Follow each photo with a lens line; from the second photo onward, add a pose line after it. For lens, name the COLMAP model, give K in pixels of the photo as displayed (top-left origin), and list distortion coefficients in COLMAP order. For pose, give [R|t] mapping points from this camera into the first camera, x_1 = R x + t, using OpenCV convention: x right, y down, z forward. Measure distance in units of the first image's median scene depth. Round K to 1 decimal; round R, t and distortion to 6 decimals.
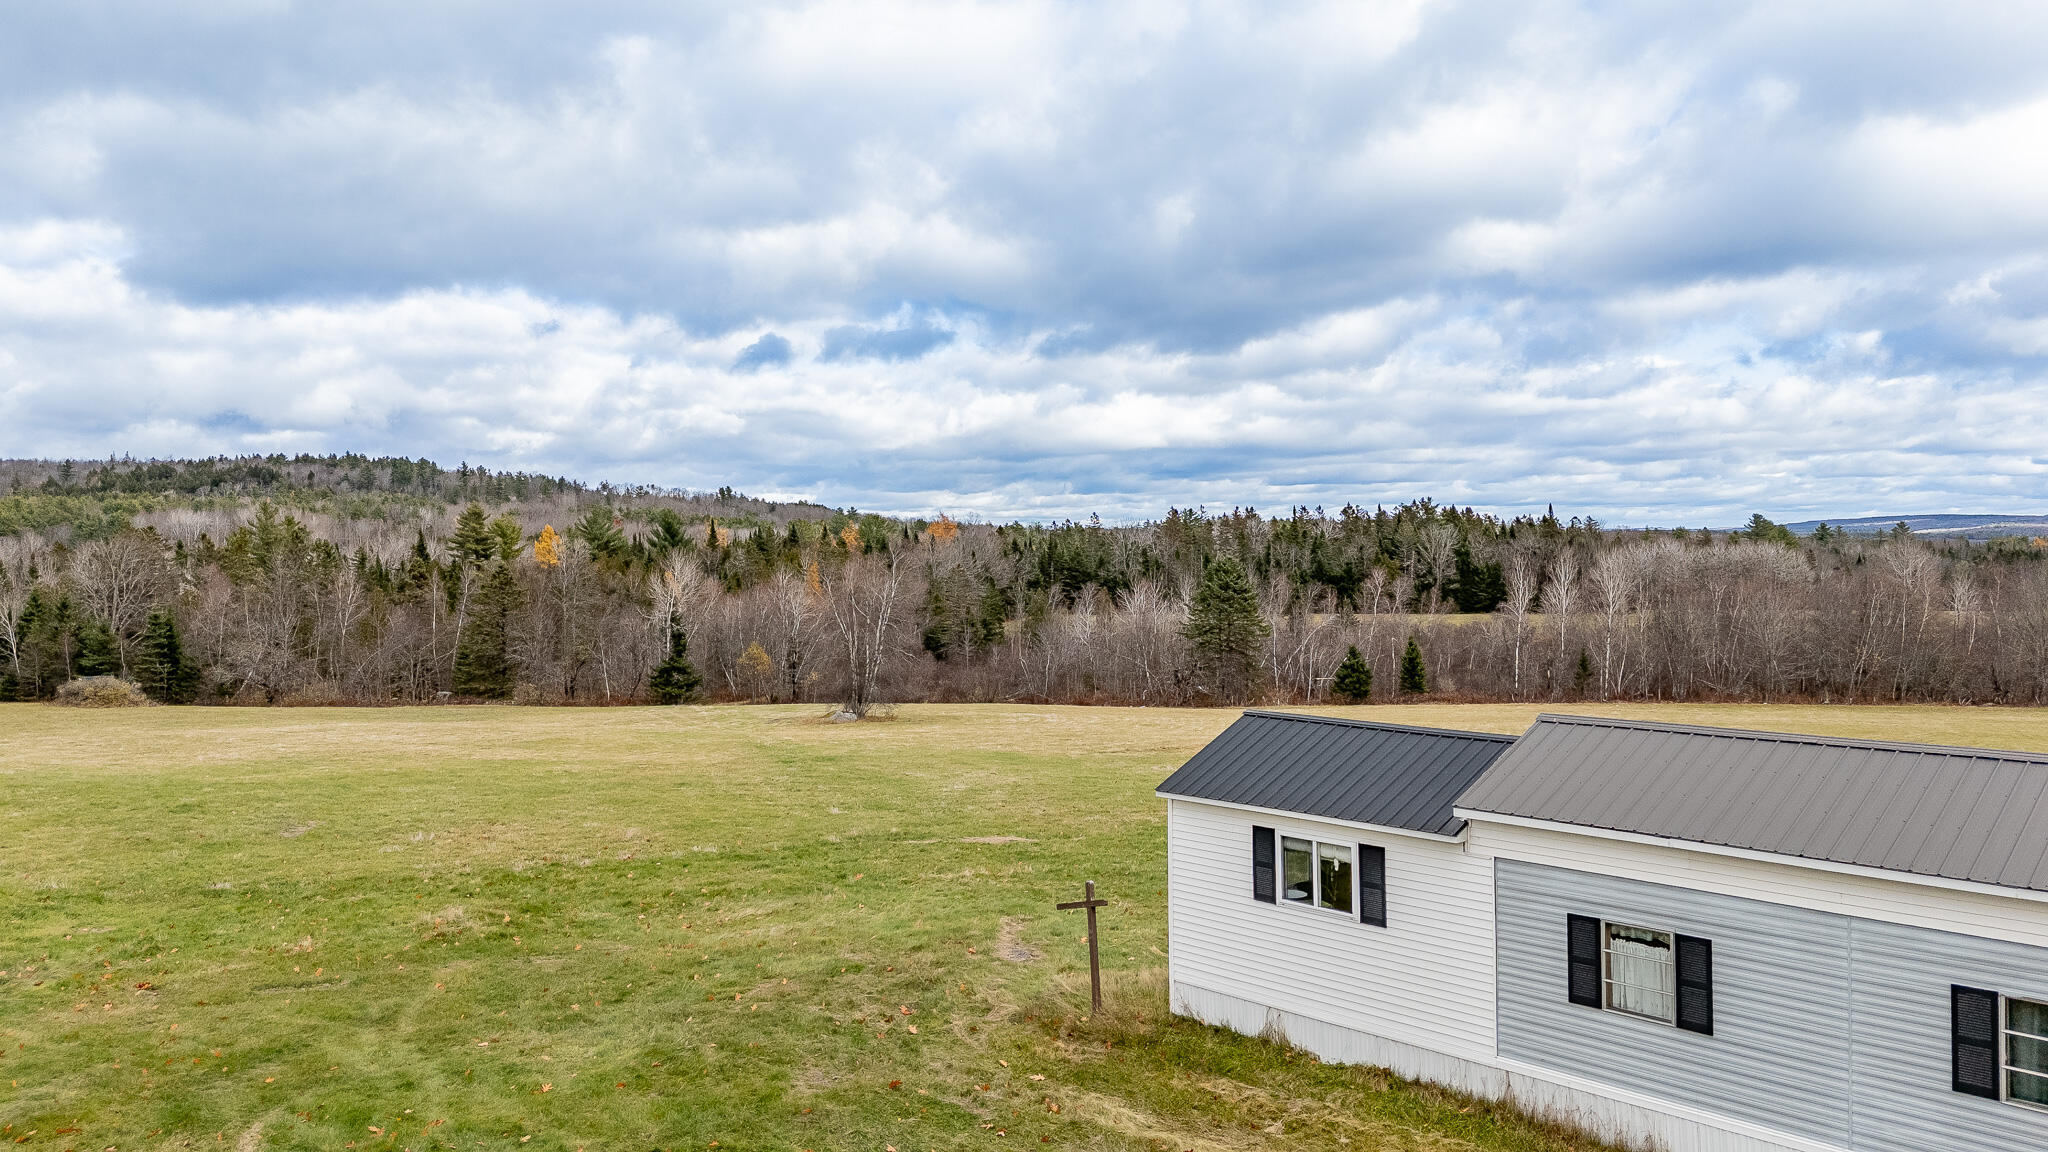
lens RADIAL K [[1498.4, 0, 1031.3], [0, 1498.4, 581.2], [0, 0, 1]] dist [0.094276, -0.101032]
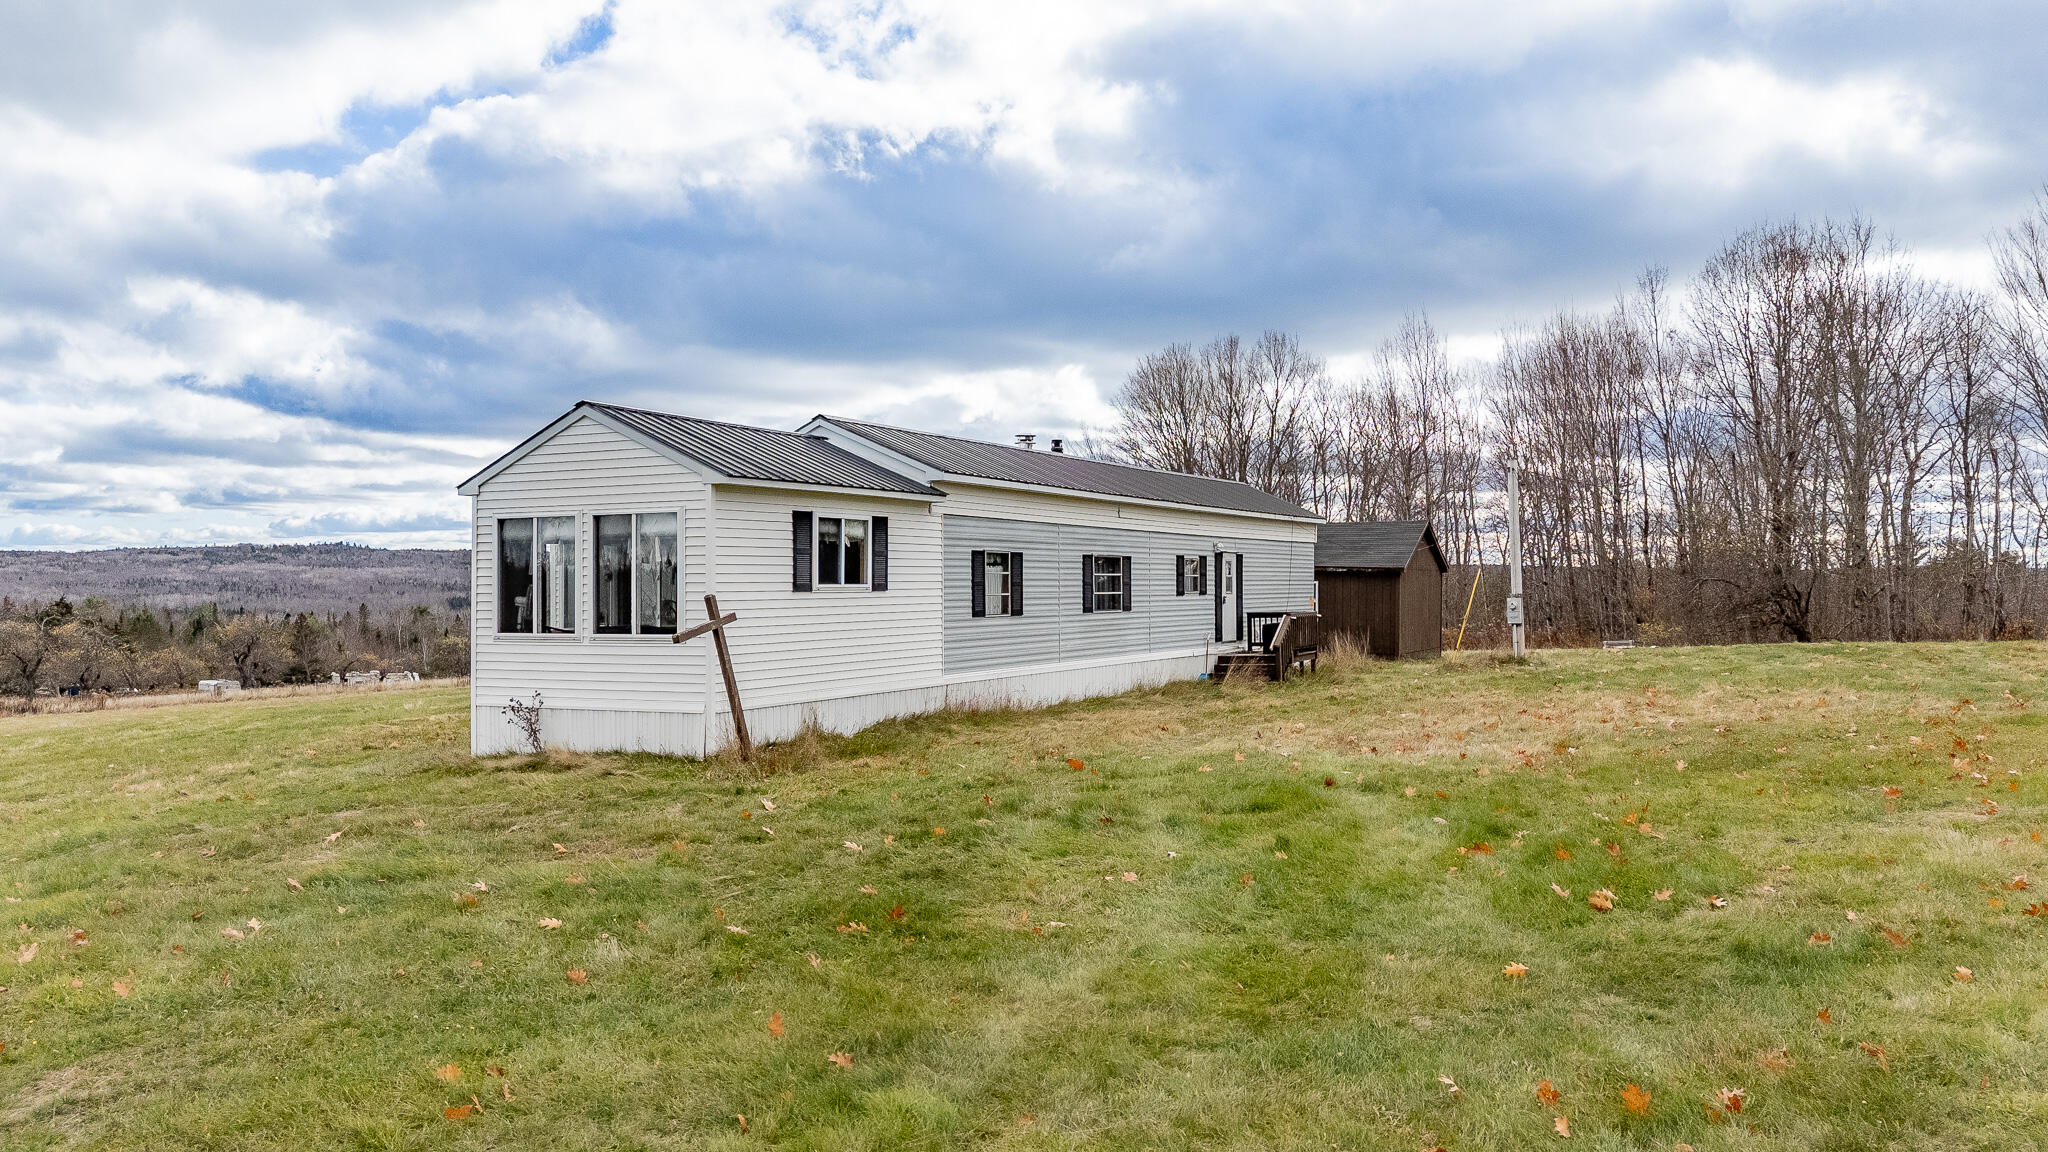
lens RADIAL K [[1502.7, 0, 1029.2], [0, 1502.7, 565.3], [0, 0, 1]] dist [0.084184, -0.079859]
pose [[-0.325878, 0.012582, 0.945328, -0.814360], [0.014845, 0.999856, -0.008190, 0.220885], [-0.945295, 0.011365, -0.326018, 1.253159]]
